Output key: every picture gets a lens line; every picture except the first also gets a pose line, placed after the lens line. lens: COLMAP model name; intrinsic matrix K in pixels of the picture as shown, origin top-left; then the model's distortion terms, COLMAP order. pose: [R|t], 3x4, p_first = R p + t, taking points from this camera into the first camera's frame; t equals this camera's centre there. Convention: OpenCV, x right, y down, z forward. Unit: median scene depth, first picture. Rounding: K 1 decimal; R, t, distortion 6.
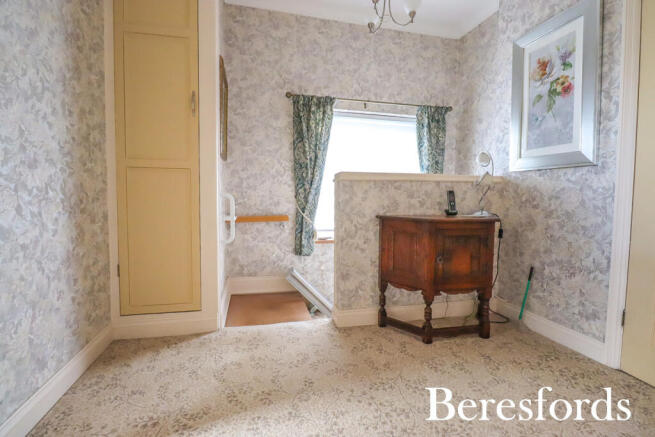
lens RADIAL K [[309.7, 0, 338.2], [0, 309.7, 212.7], [0, 0, 1]] dist [0.001301, -0.014133]
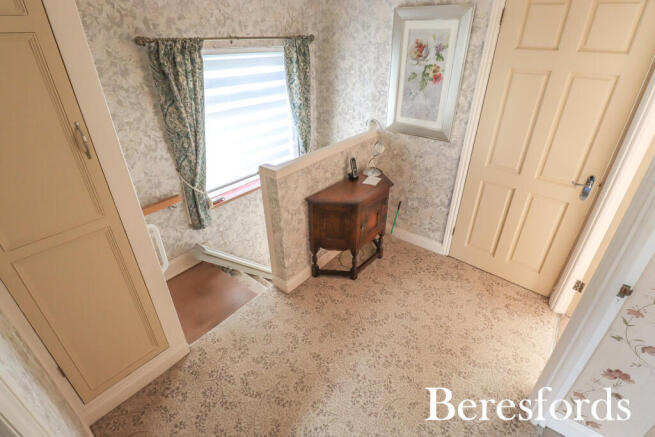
lens RADIAL K [[309.7, 0, 338.2], [0, 309.7, 212.7], [0, 0, 1]] dist [0.001301, -0.014133]
pose [[0.788981, -0.304671, 0.533558, -0.290144], [0.034380, 0.888928, 0.456755, -0.332807], [-0.613455, -0.342027, 0.711822, 0.095677]]
